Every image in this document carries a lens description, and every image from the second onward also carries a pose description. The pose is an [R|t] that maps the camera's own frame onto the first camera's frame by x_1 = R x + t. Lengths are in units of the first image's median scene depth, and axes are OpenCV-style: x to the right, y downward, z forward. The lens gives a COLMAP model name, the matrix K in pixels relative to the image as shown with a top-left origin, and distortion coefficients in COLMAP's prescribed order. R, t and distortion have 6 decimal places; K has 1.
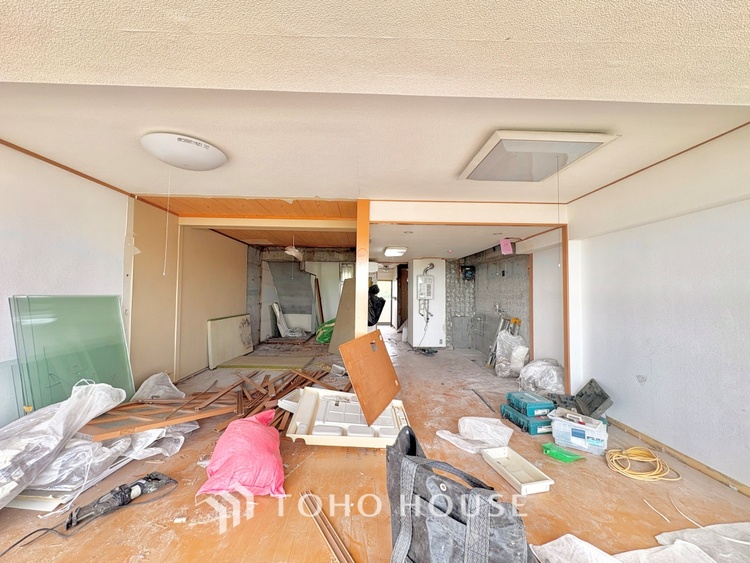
lens RADIAL K [[299.3, 0, 375.0], [0, 299.3, 281.5], [0, 0, 1]] dist [-0.000076, 0.000050]
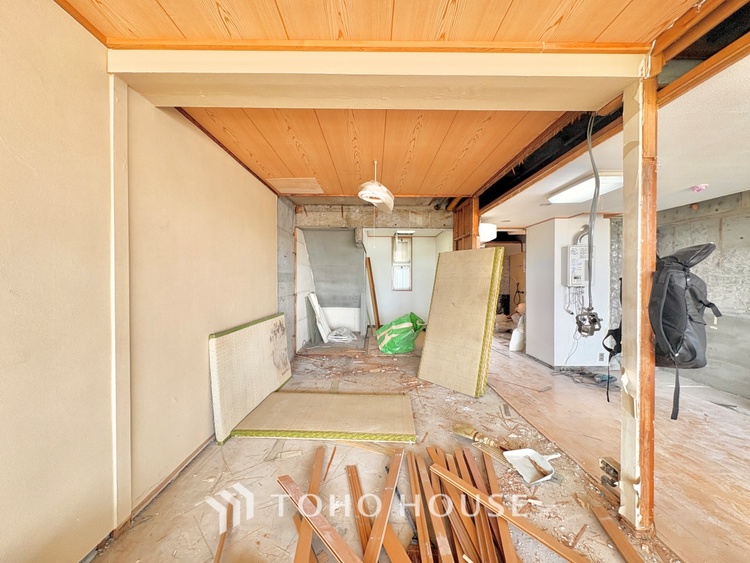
lens RADIAL K [[299.3, 0, 375.0], [0, 299.3, 281.5], [0, 0, 1]] dist [-0.000076, 0.000050]
pose [[0.999504, -0.006529, -0.030792, -0.401451], [0.007934, 0.998922, 0.045729, 0.037771], [0.030460, -0.045951, 0.998479, 0.765117]]
